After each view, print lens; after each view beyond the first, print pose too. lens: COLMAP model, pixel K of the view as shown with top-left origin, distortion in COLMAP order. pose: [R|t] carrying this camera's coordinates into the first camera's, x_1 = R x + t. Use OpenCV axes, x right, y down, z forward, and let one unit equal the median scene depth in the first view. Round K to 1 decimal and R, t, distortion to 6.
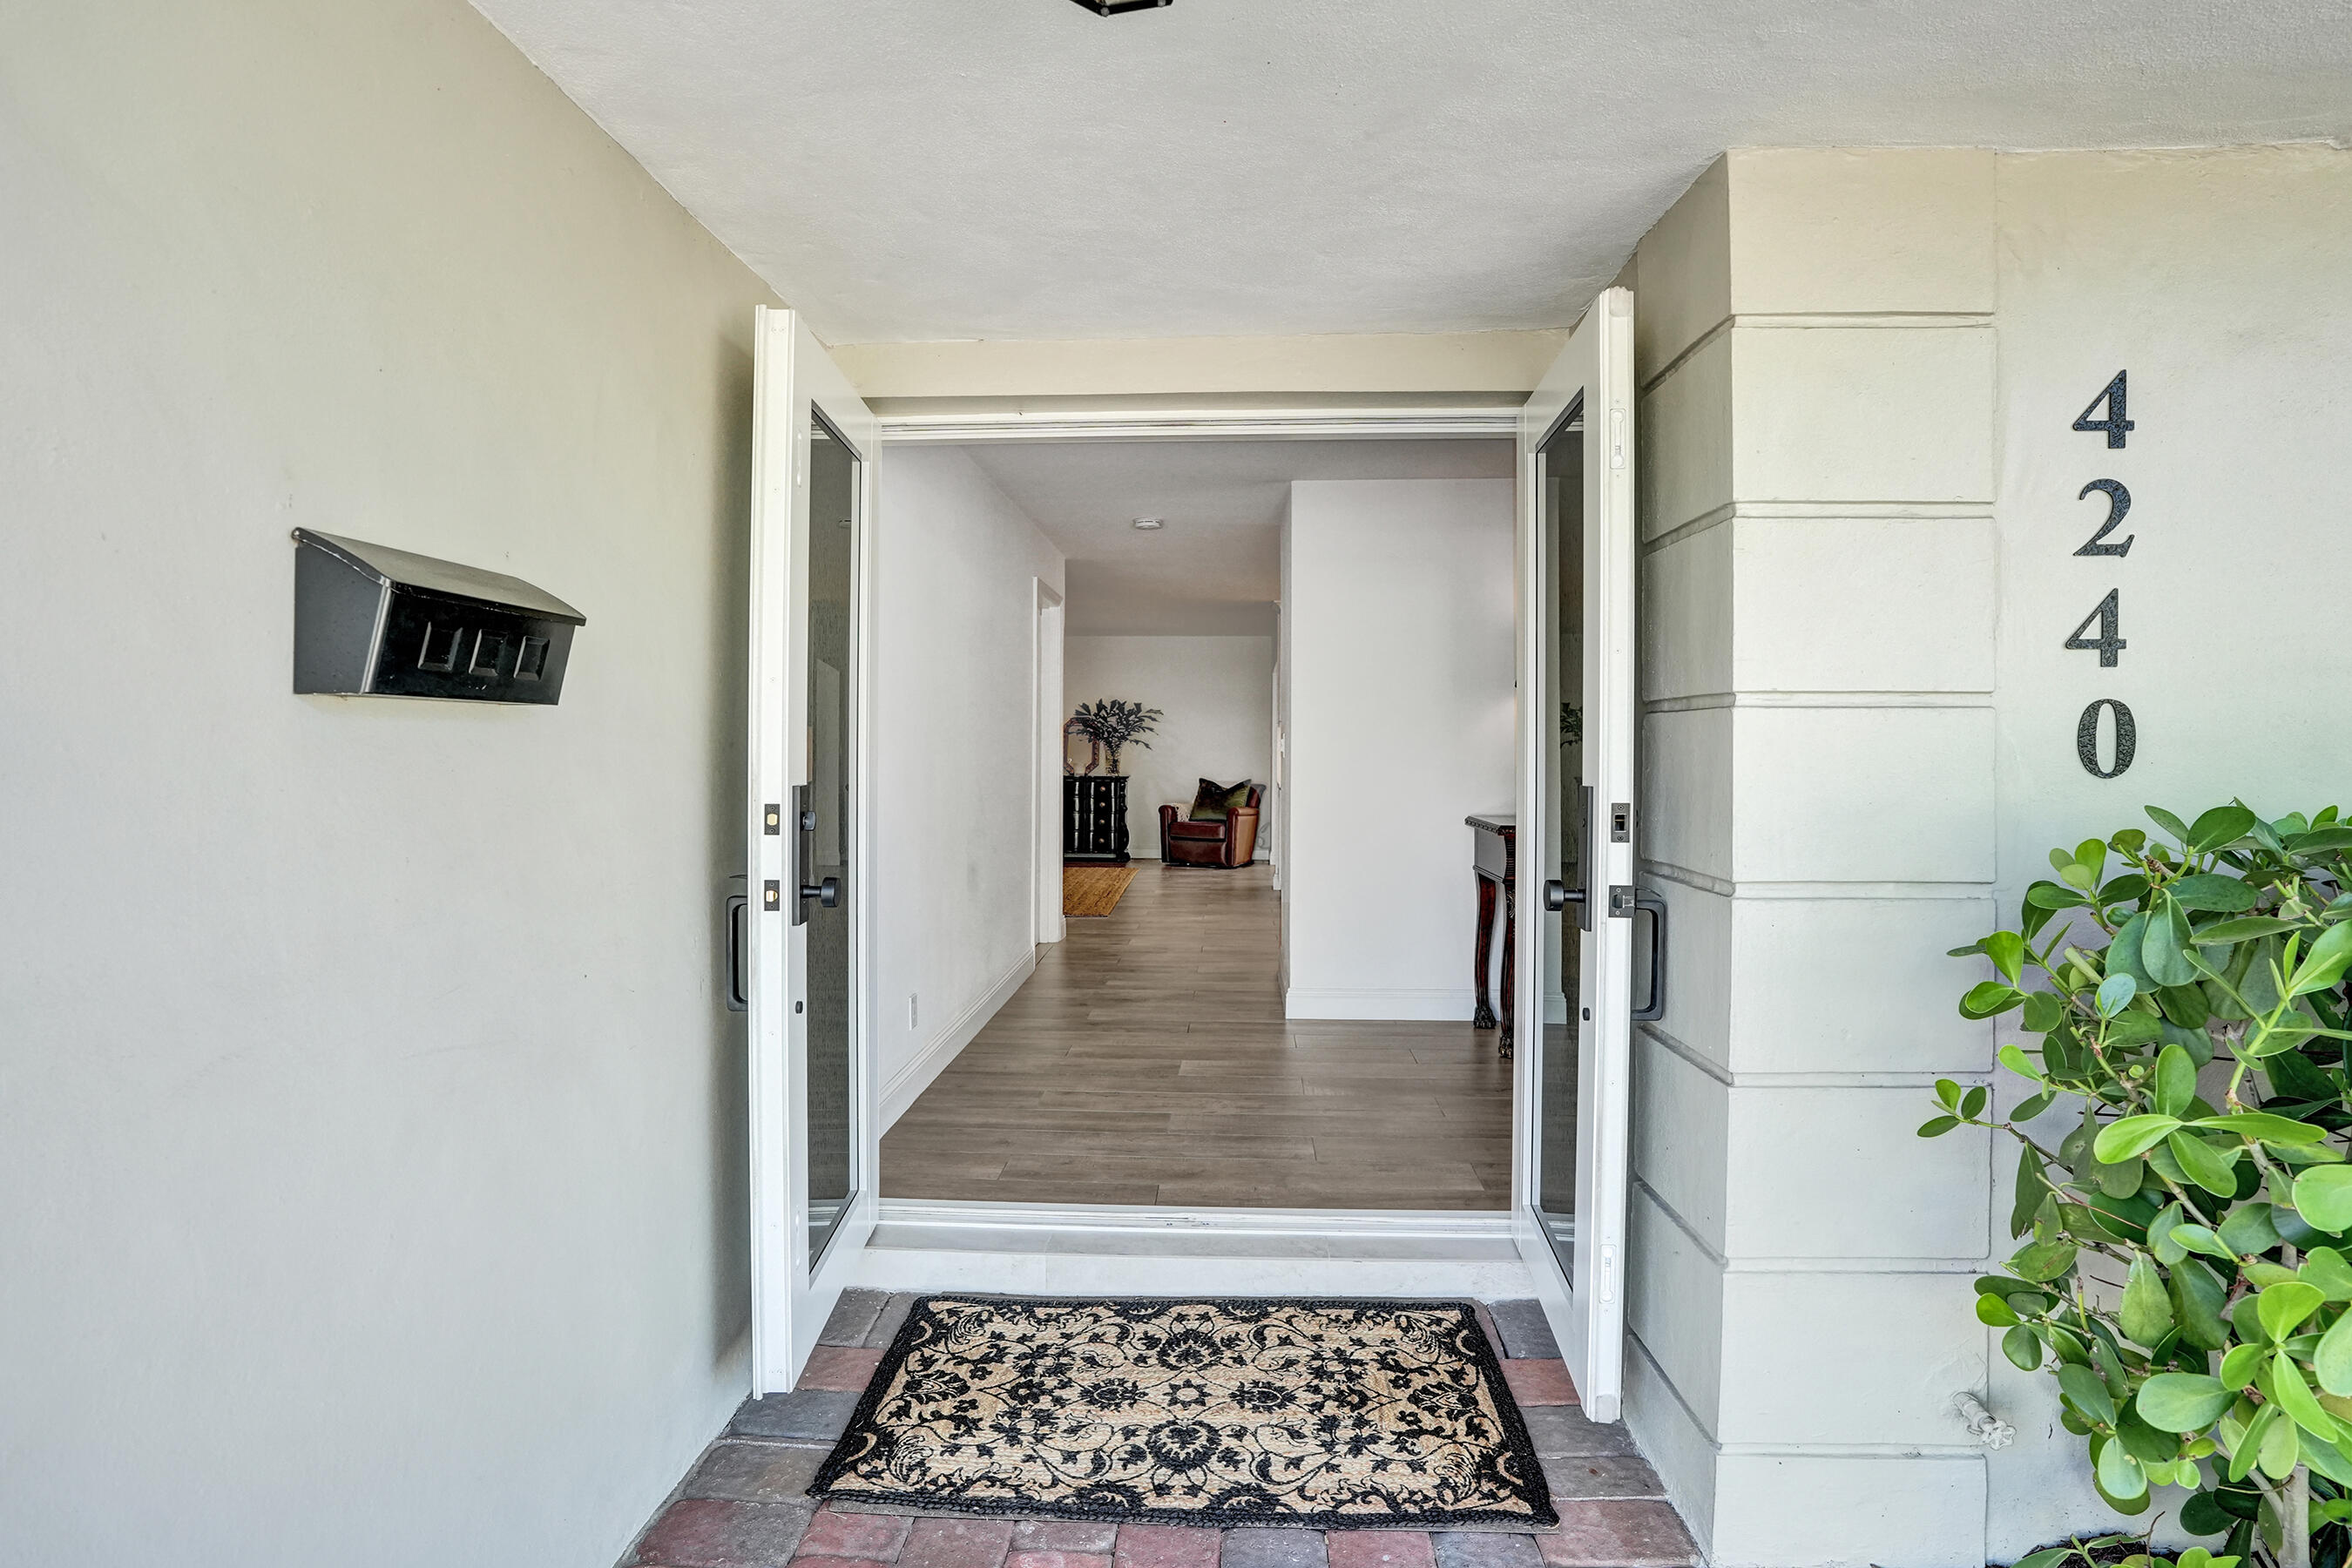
lens RADIAL K [[1245.9, 0, 1181.3], [0, 1245.9, 717.1], [0, 0, 1]] dist [-0.080244, 0.032111]
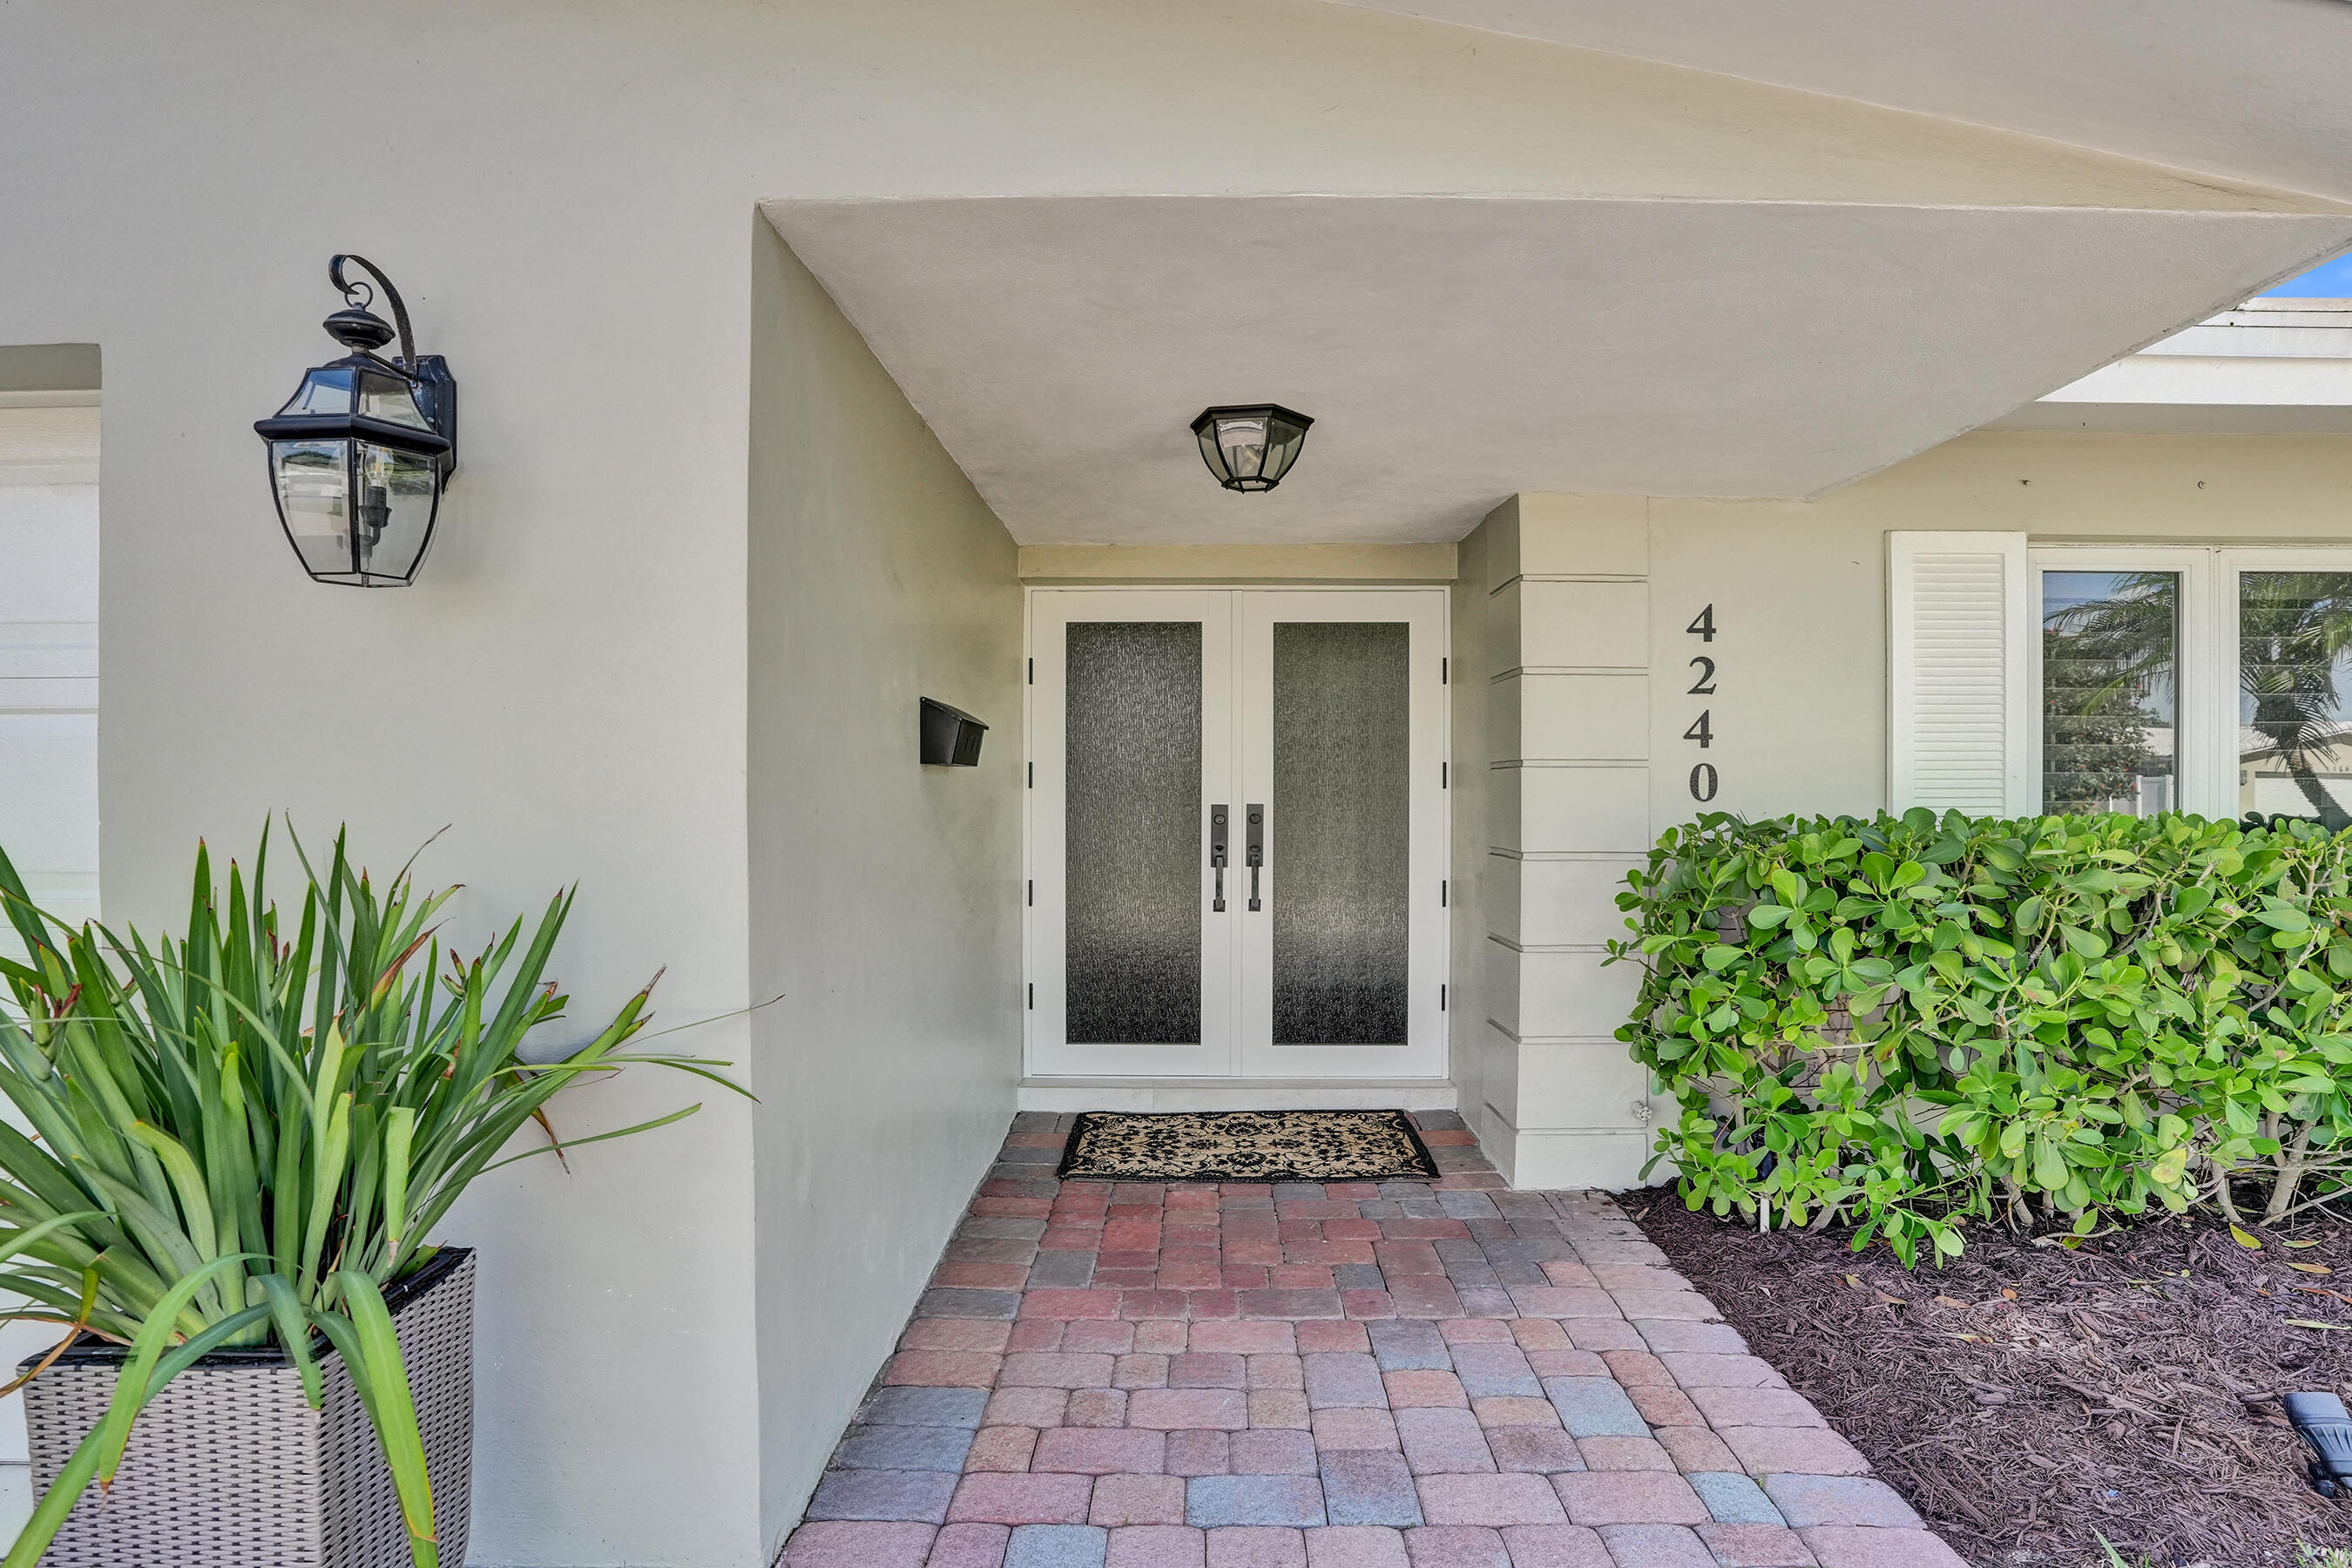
lens RADIAL K [[1234.3, 0, 1183.6], [0, 1234.3, 747.2], [0, 0, 1]] dist [-0.079769, 0.036319]
pose [[0.999484, 0.000833, 0.032111, -0.152002], [-0.000341, 0.999882, -0.015328, -0.008911], [-0.032120, 0.015309, 0.999367, -0.867525]]
